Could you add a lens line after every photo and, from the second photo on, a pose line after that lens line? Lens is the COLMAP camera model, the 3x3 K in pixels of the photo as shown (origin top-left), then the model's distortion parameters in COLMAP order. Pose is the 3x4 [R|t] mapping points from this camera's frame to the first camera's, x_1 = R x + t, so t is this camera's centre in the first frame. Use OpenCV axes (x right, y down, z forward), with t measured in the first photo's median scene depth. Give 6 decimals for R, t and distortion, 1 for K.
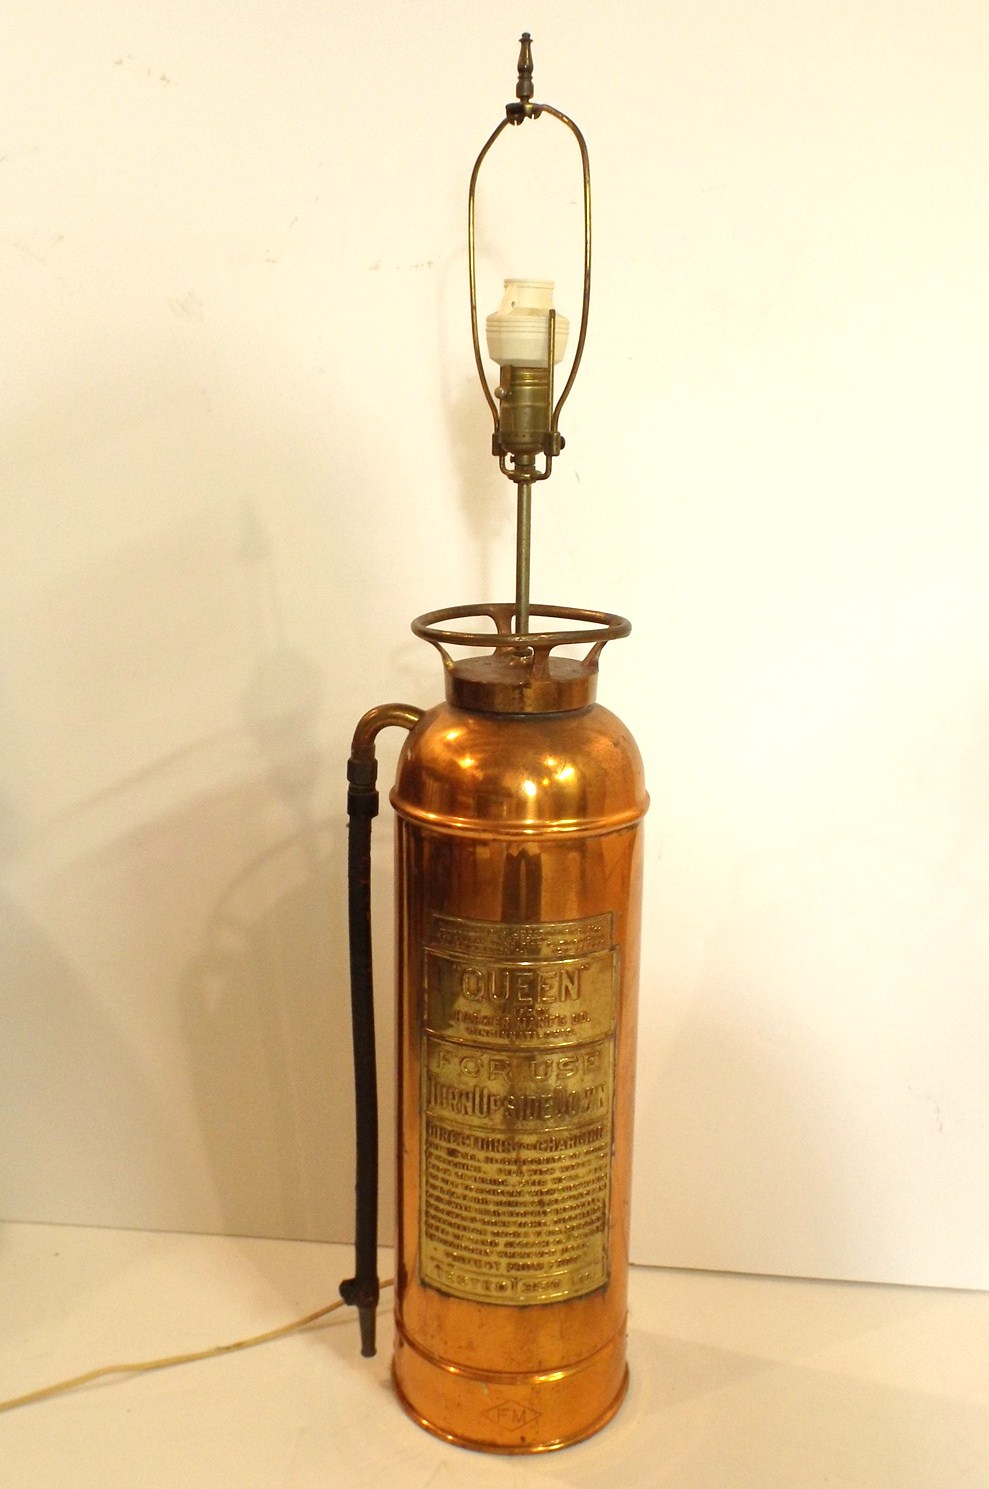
lens RADIAL K [[1379.9, 0, 494.5], [0, 1379.9, 744.5], [0, 0, 1]] dist [-0.003957, -0.013962]
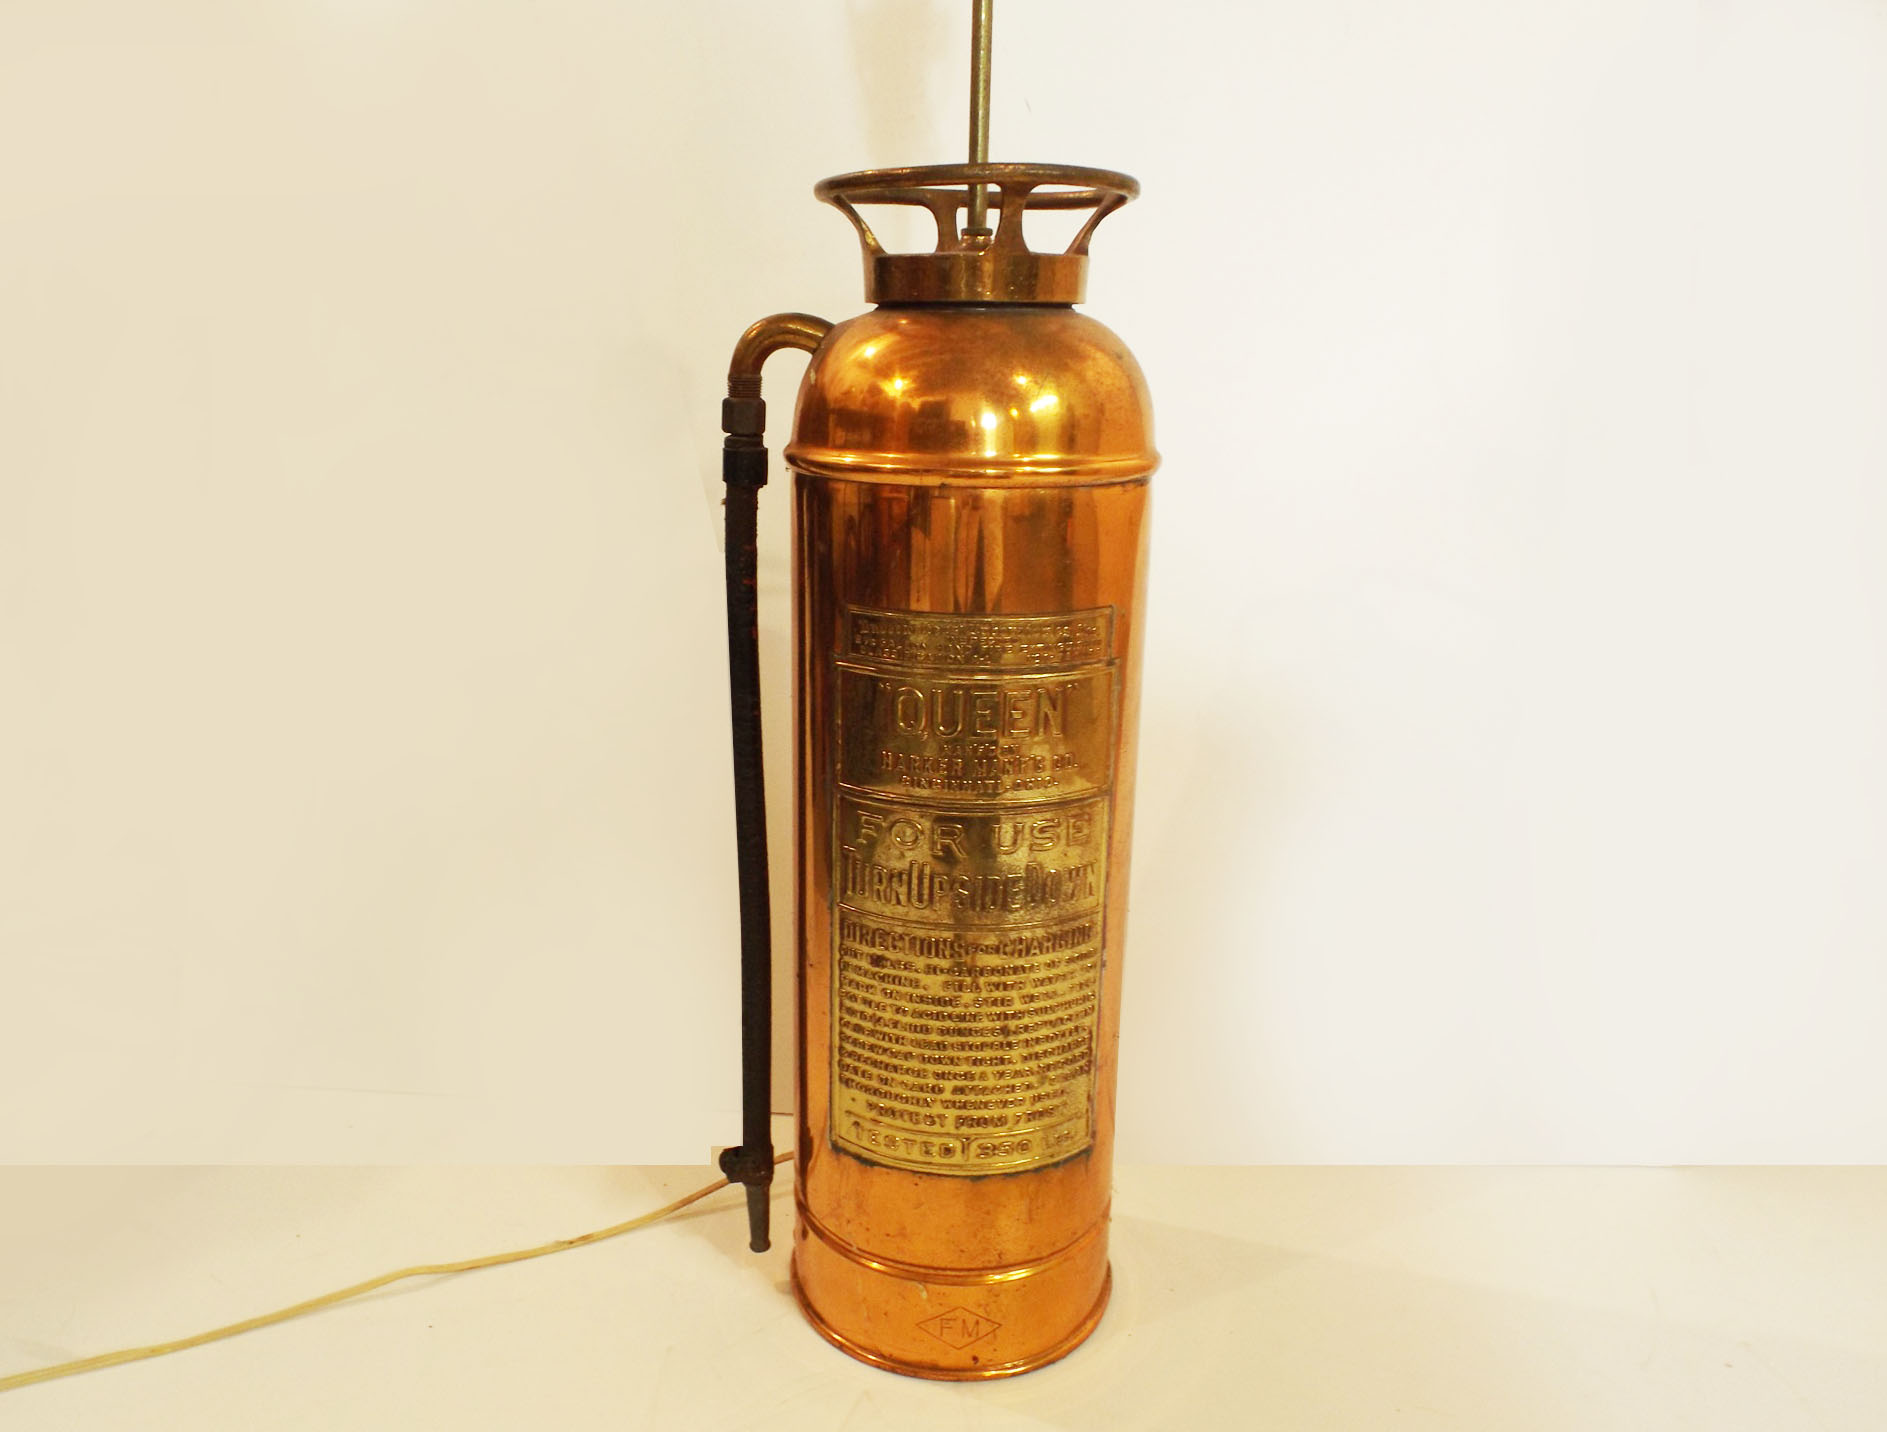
lens RADIAL K [[1378.8, 0, 894.5], [0, 1378.8, 744.3], [0, 0, 1]] dist [0.005563, 0.001708]
pose [[0.999928, -0.004703, 0.011056, -0.029326], [0.004073, 0.998408, 0.056249, 0.146686], [-0.011303, -0.056200, 0.998356, 0.307119]]
